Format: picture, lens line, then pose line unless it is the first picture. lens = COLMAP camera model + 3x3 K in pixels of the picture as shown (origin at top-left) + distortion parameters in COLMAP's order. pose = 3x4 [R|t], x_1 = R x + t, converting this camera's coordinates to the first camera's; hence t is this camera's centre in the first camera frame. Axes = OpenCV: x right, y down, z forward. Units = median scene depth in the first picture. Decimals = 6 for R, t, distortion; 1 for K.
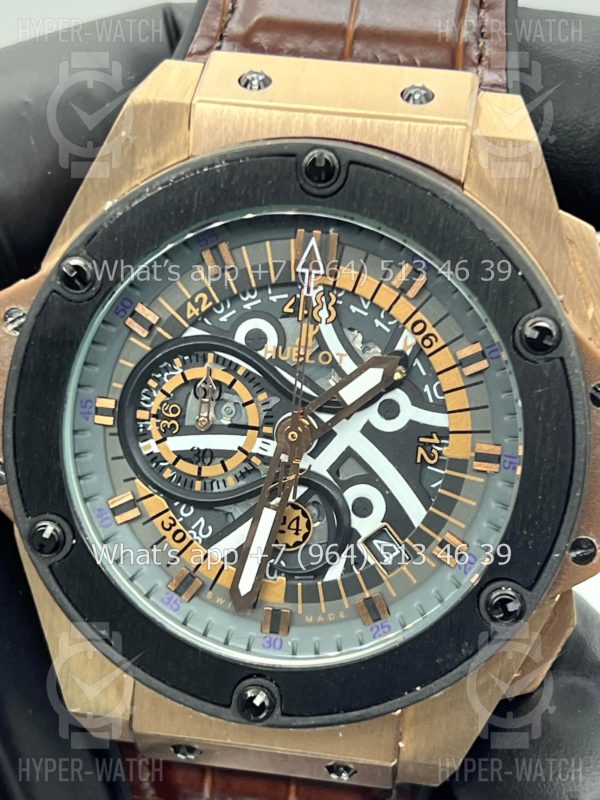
lens RADIAL K [[1934.7, 0, 288.9], [0, 1934.7, 397.7], [0, 0, 1]] dist [0.205744, 0.000000]
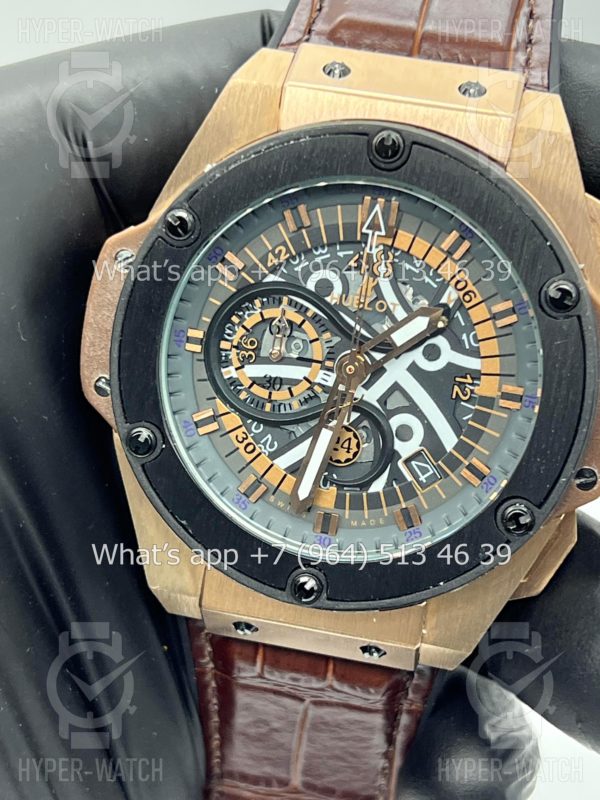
lens RADIAL K [[1934.7, 0, 284.4], [0, 1934.7, 424.7], [0, 0, 1]] dist [0.205744, 0.000000]
pose [[0.998038, 0.060188, -0.017235, -0.015822], [-0.059758, 0.997913, 0.024450, 0.026794], [0.018670, -0.023373, 0.999552, -0.199096]]
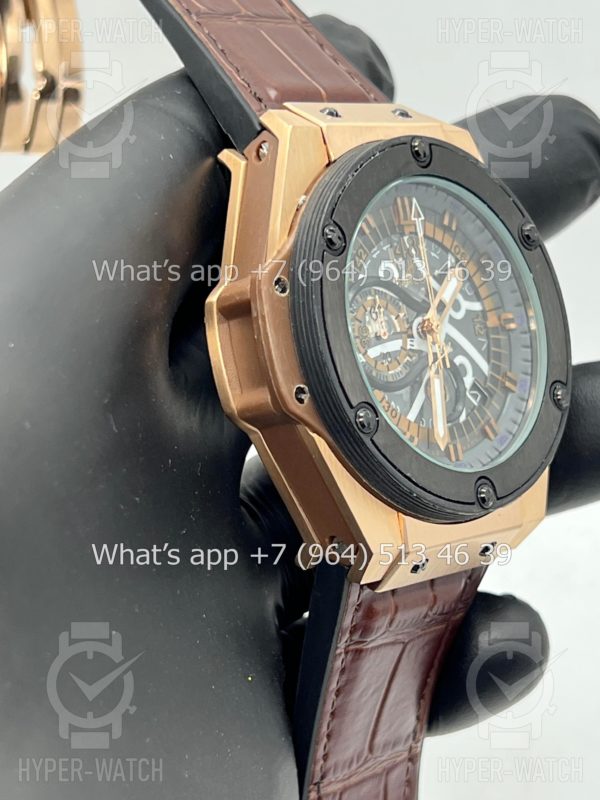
lens RADIAL K [[1934.7, 0, 301.6], [0, 1934.7, 396.3], [0, 0, 1]] dist [0.205744, 0.000000]
pose [[0.585205, -0.166605, 0.793585, -1.259749], [0.336508, 0.940313, -0.050739, 0.111301], [-0.737765, 0.296740, 0.606340, 0.174200]]
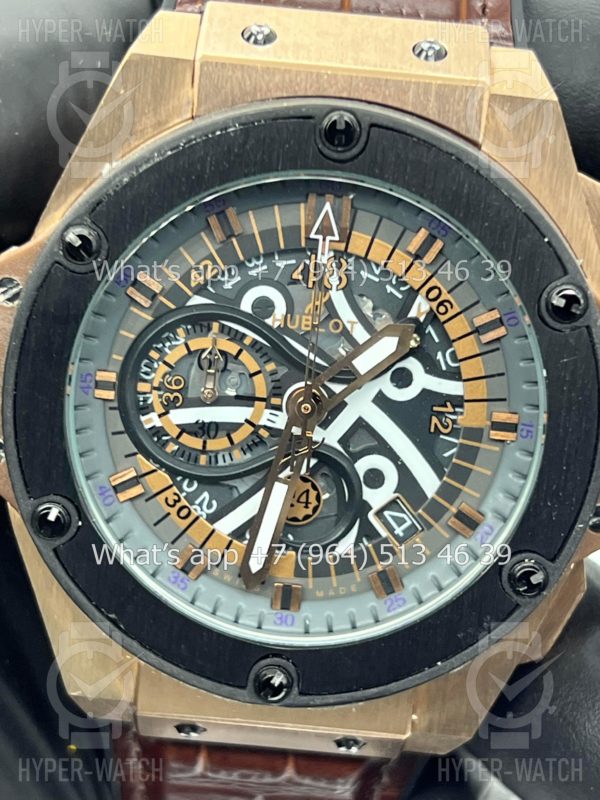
lens RADIAL K [[1934.7, 0, 294.4], [0, 1934.7, 401.9], [0, 0, 1]] dist [0.205744, 0.000000]
pose [[0.992561, -0.021148, 0.119893, -0.118240], [0.013476, 0.997830, 0.064445, -0.045281], [-0.120996, -0.062350, 0.990693, 0.044228]]
